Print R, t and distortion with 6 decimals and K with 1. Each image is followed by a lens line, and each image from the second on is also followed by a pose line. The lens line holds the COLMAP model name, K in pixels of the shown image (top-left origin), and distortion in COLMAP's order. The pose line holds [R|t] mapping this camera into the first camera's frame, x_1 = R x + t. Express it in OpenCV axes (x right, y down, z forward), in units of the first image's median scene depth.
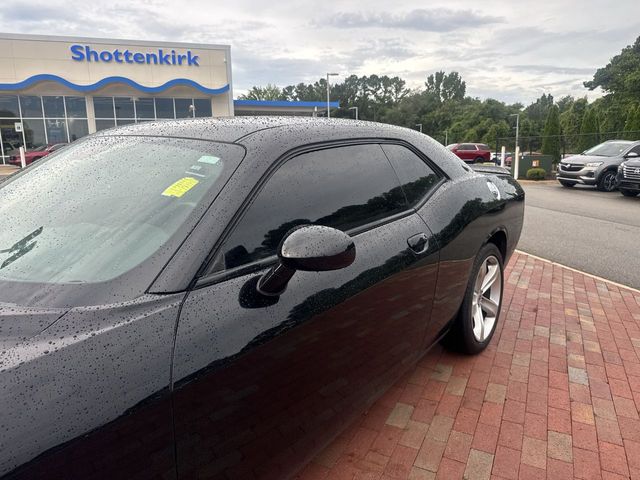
lens RADIAL K [[447.3, 0, 321.4], [0, 447.3, 238.3], [0, 0, 1]] dist [0.053958, -0.072072]
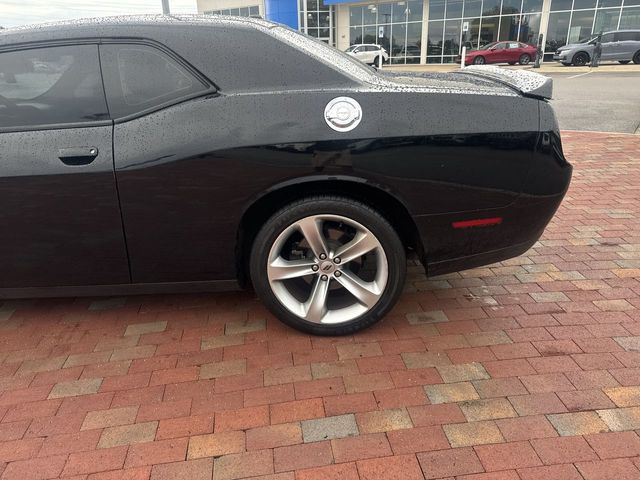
lens RADIAL K [[447.1, 0, 325.5], [0, 447.1, 240.0], [0, 0, 1]] dist [0.040639, -0.045431]
pose [[0.569639, 0.310011, -0.761187, 0.083341], [-0.143959, 0.949453, 0.278954, -0.010399], [0.809189, -0.049323, 0.585474, 0.055483]]
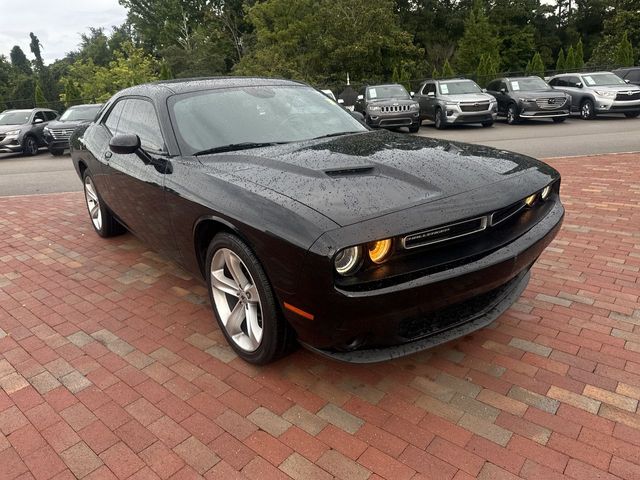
lens RADIAL K [[460.8, 0, 317.5], [0, 460.8, 240.1], [0, 0, 1]] dist [0.000078, -0.003968]
pose [[0.242958, -0.311286, 0.918734, -0.138468], [0.265283, 0.932329, 0.245739, -0.001469], [-0.933058, 0.184020, 0.309096, 0.017093]]
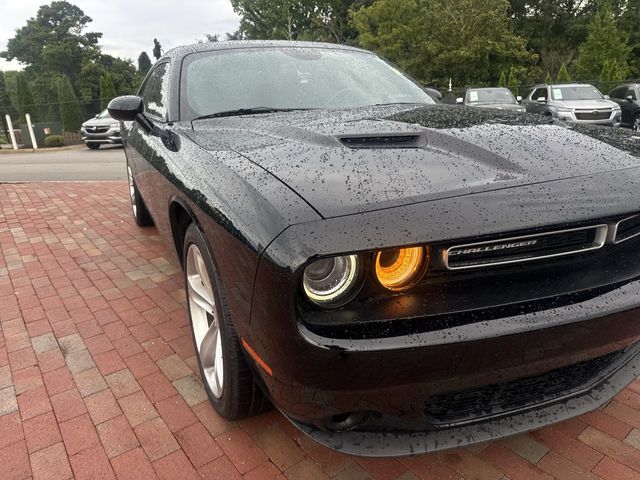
lens RADIAL K [[461.5, 0, 324.0], [0, 461.5, 243.5], [0, 0, 1]] dist [-0.012312, 0.003251]
pose [[0.429756, -0.272861, 0.860731, -0.111846], [0.225125, 0.955524, 0.190508, 0.007630], [-0.874431, 0.111900, 0.472069, 0.016922]]
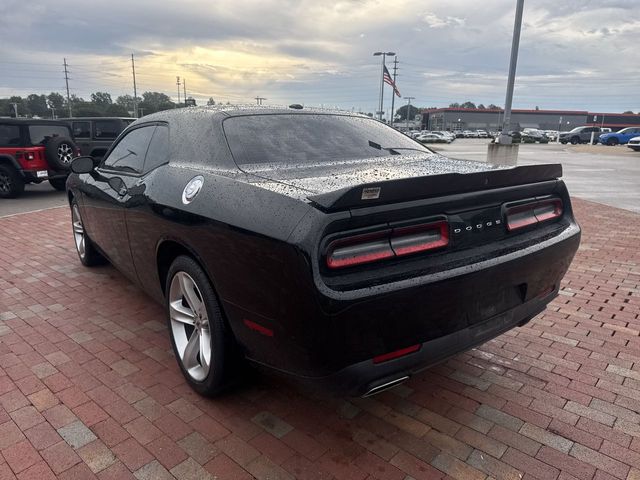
lens RADIAL K [[461.5, 0, 324.0], [0, 461.5, 243.5], [0, 0, 1]] dist [-0.012312, 0.003251]
pose [[-0.262902, 0.238586, -0.934858, 0.095626], [-0.199146, 0.934659, 0.294539, -0.026432], [0.944046, 0.263608, -0.198210, 0.126613]]
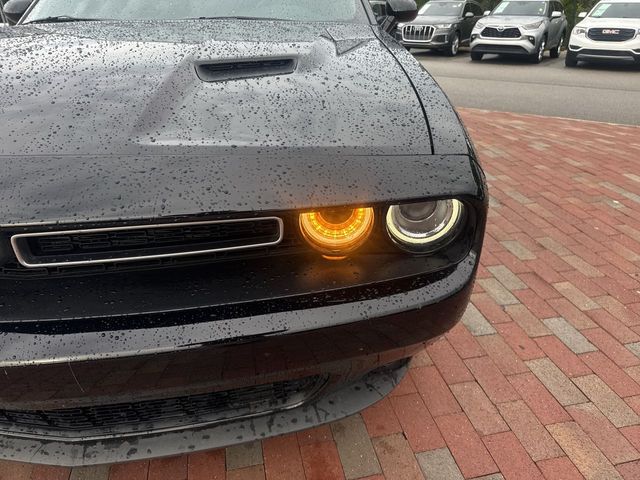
lens RADIAL K [[460.8, 0, 317.5], [0, 460.8, 240.1], [0, 0, 1]] dist [0.000078, -0.003968]
pose [[0.785067, -0.275993, 0.554525, -0.067092], [0.132284, 0.949297, 0.285195, 0.014292], [-0.605121, -0.150542, 0.781771, -0.017511]]
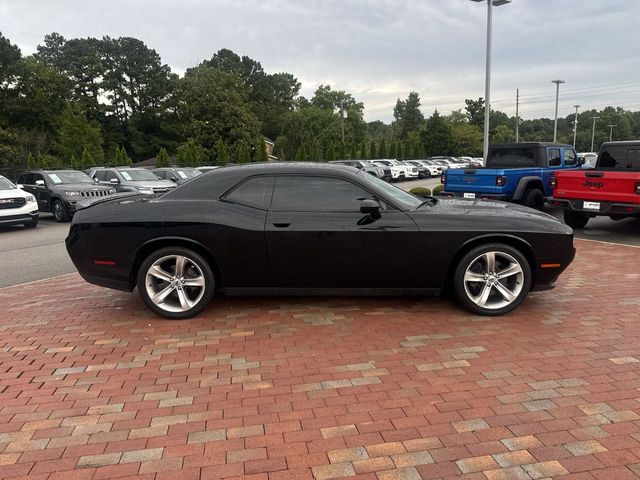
lens RADIAL K [[461.5, 0, 324.0], [0, 461.5, 243.5], [0, 0, 1]] dist [-0.012312, 0.003251]
pose [[-0.613048, -0.116922, 0.781346, -0.148646], [0.209918, 0.929332, 0.303770, -0.039362], [-0.761647, 0.350244, -0.545182, 0.168881]]
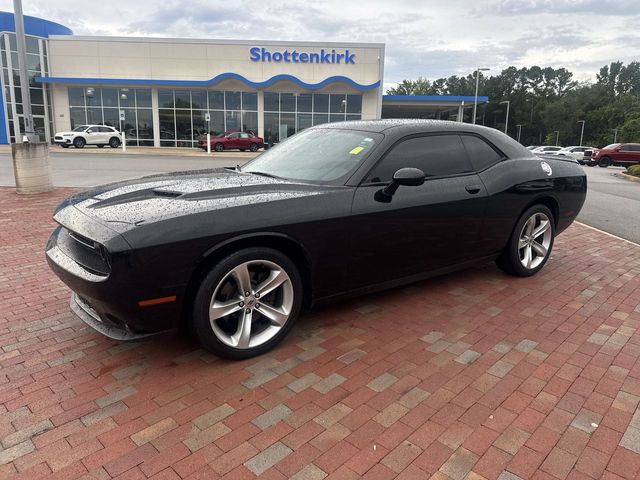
lens RADIAL K [[447.1, 0, 325.5], [0, 447.1, 240.0], [0, 0, 1]] dist [0.040639, -0.045431]
pose [[0.953713, 0.097213, -0.284572, 0.011772], [-0.092025, 0.995256, 0.031578, 0.013824], [0.286292, -0.003929, 0.958134, -0.061475]]
